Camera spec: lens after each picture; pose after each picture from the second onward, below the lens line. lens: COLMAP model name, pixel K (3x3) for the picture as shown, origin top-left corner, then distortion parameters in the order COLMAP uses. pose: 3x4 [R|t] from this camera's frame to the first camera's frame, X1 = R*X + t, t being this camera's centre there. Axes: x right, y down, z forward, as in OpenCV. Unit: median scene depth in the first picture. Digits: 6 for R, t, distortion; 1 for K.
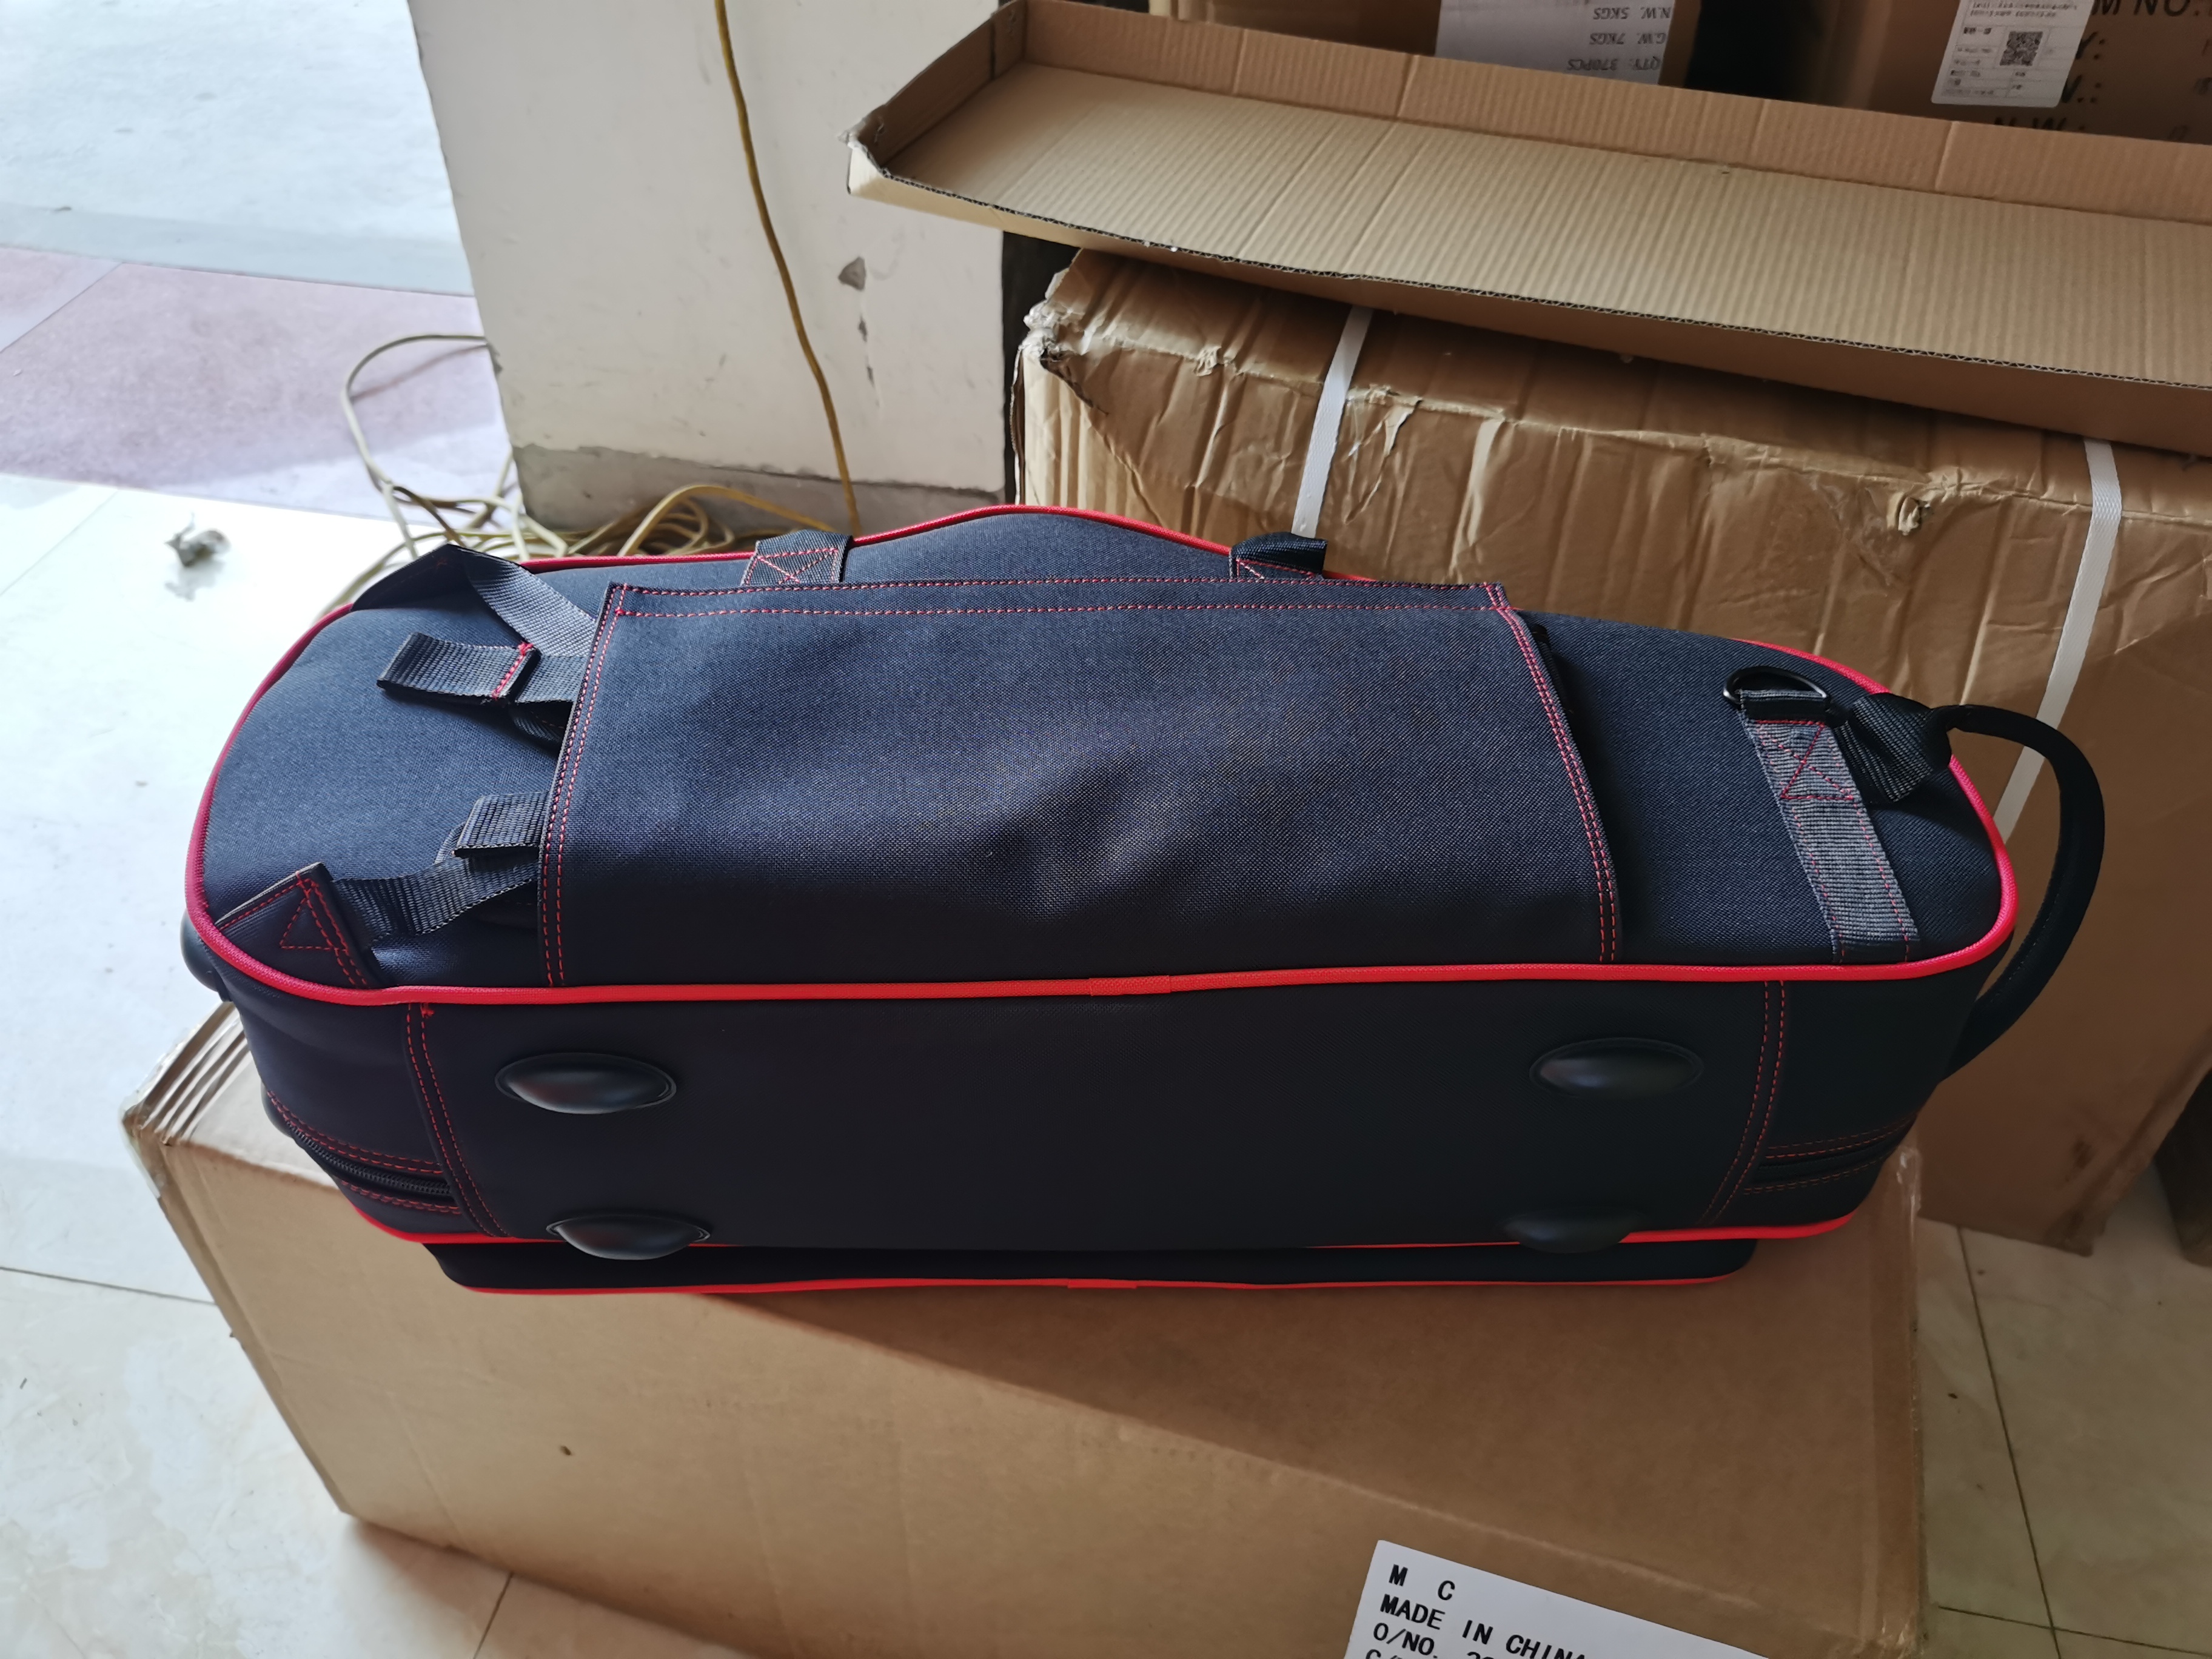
lens RADIAL K [[1736.2, 0, 1106.0], [0, 1736.2, 829.5], [0, 0, 1]] dist [0.007691, 0.017966]
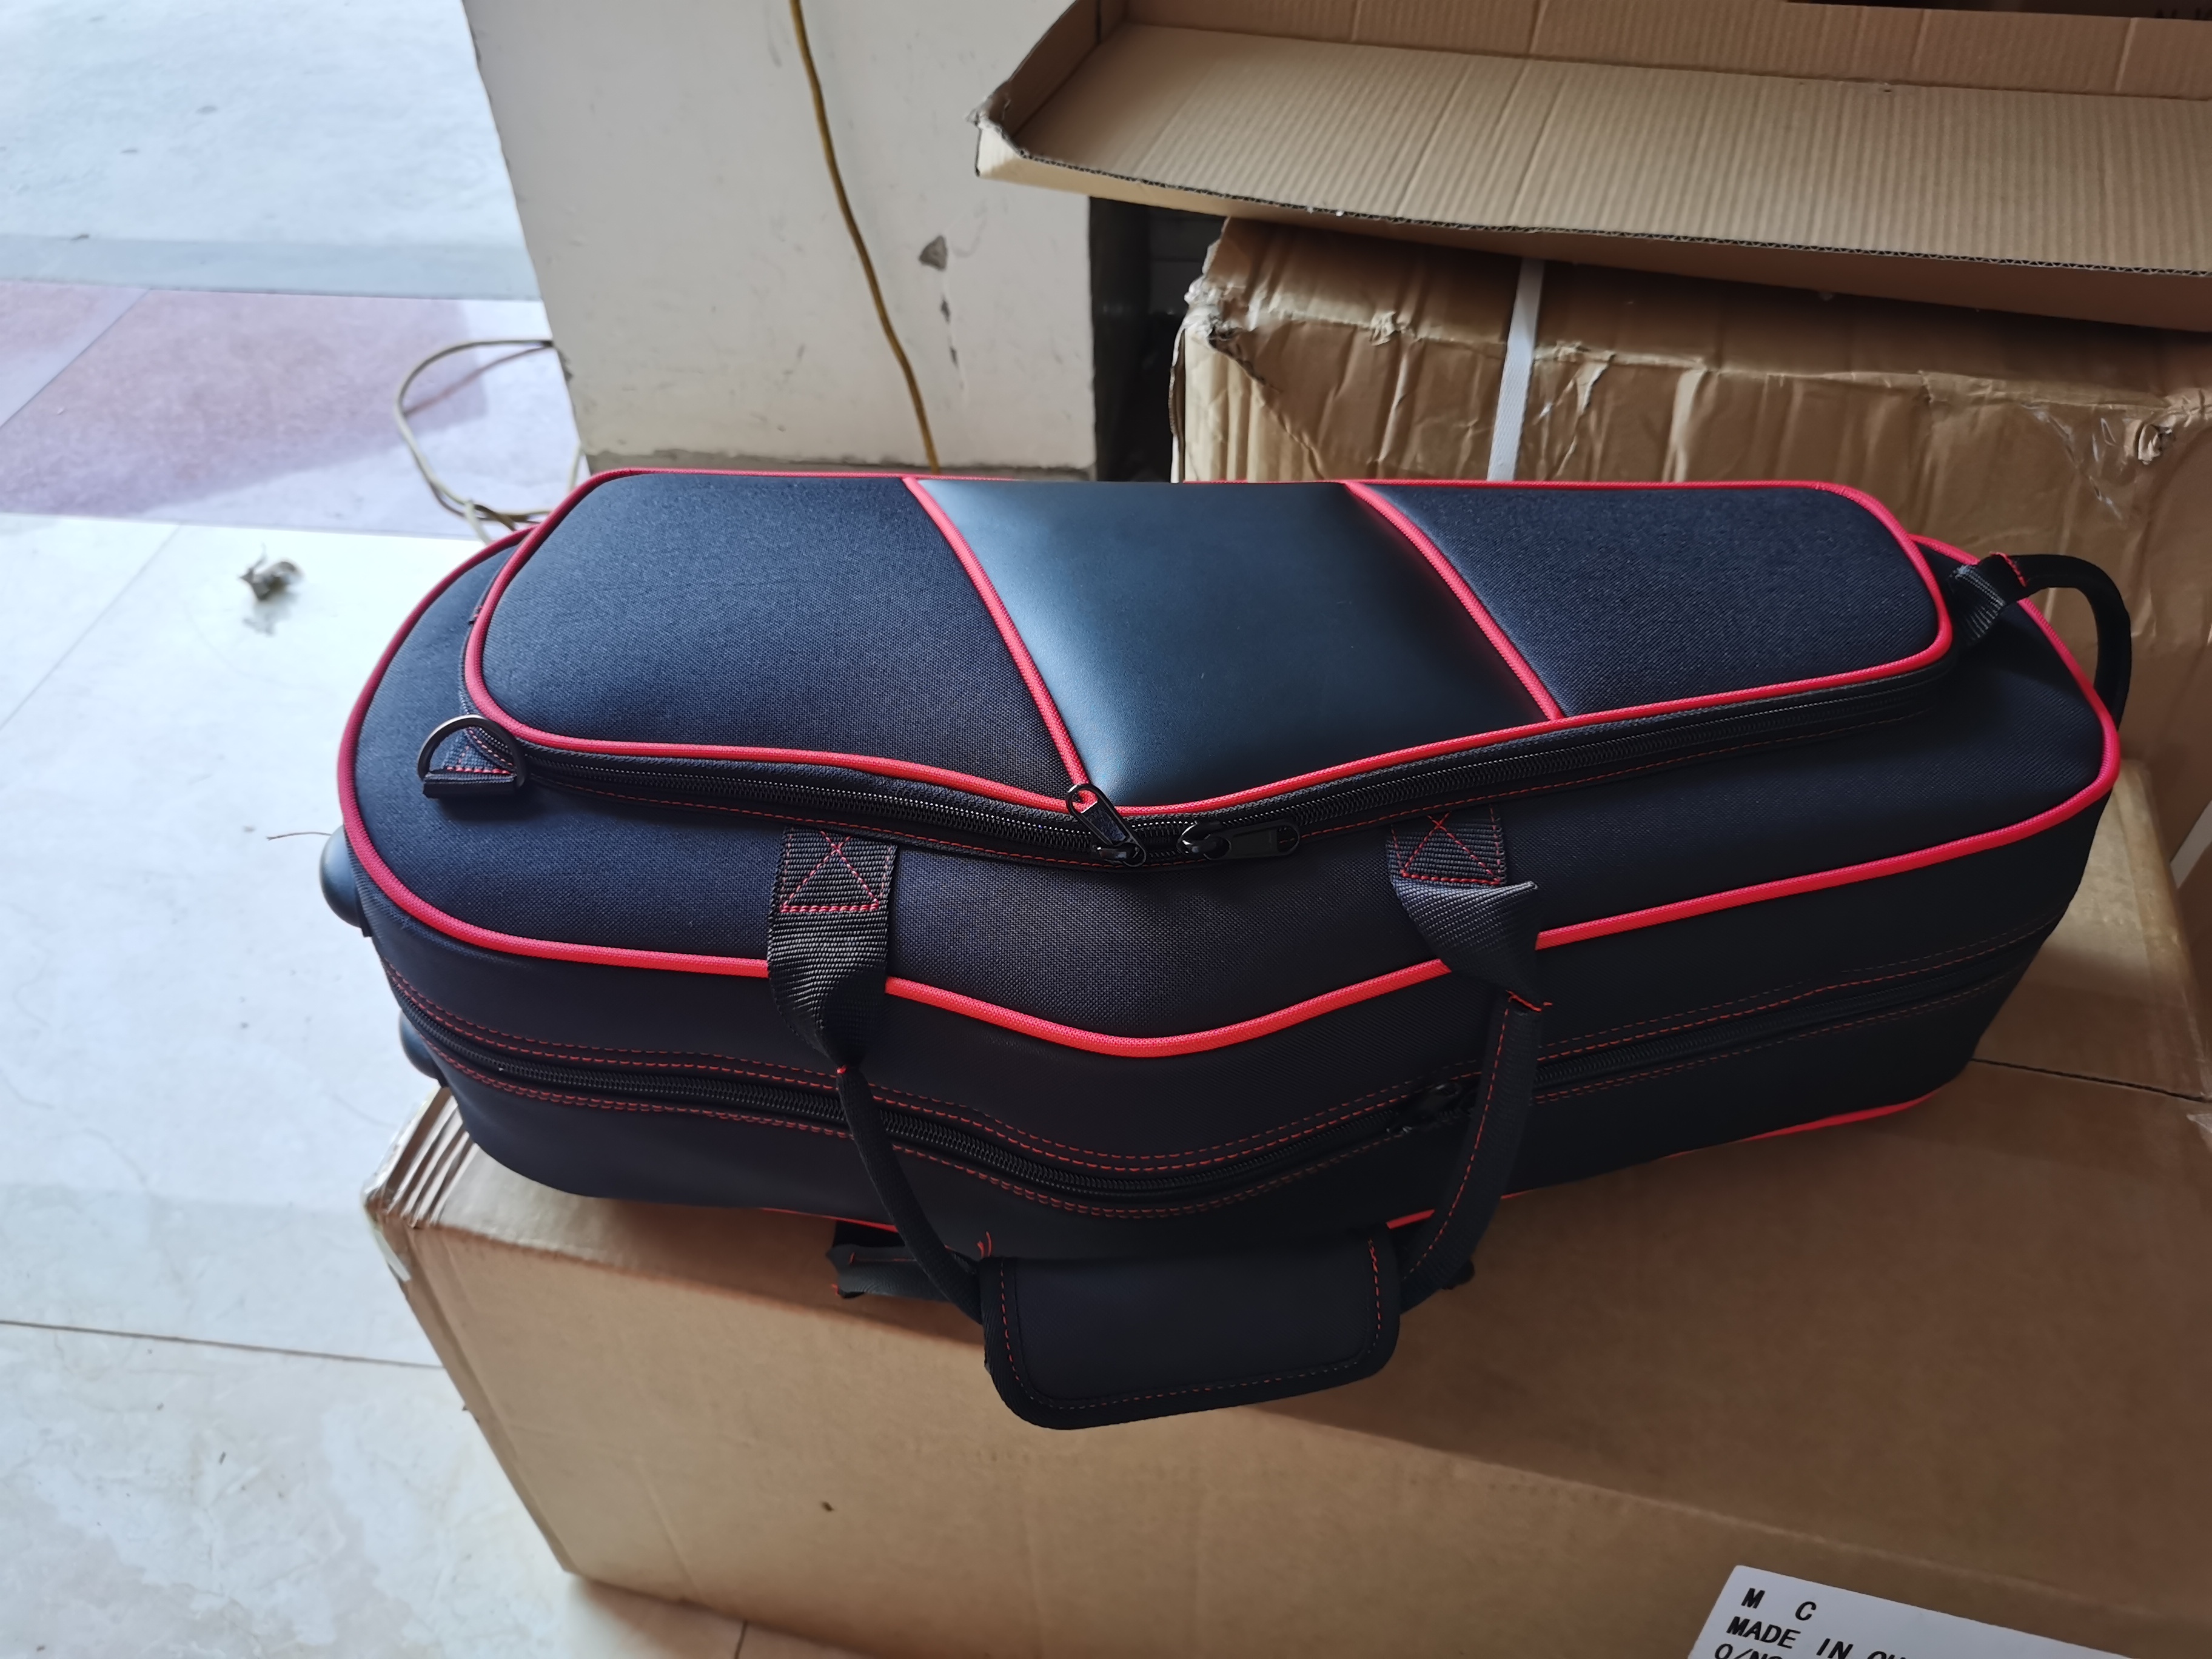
lens RADIAL K [[1740.3, 0, 1101.3], [0, 1740.3, 829.3], [0, 0, 1]] dist [0.010509, 0.008599]
pose [[0.997773, -0.066659, -0.002212, -0.099710], [0.066694, 0.997421, 0.026524, -0.027004], [0.000438, -0.026612, 0.999646, 0.030196]]
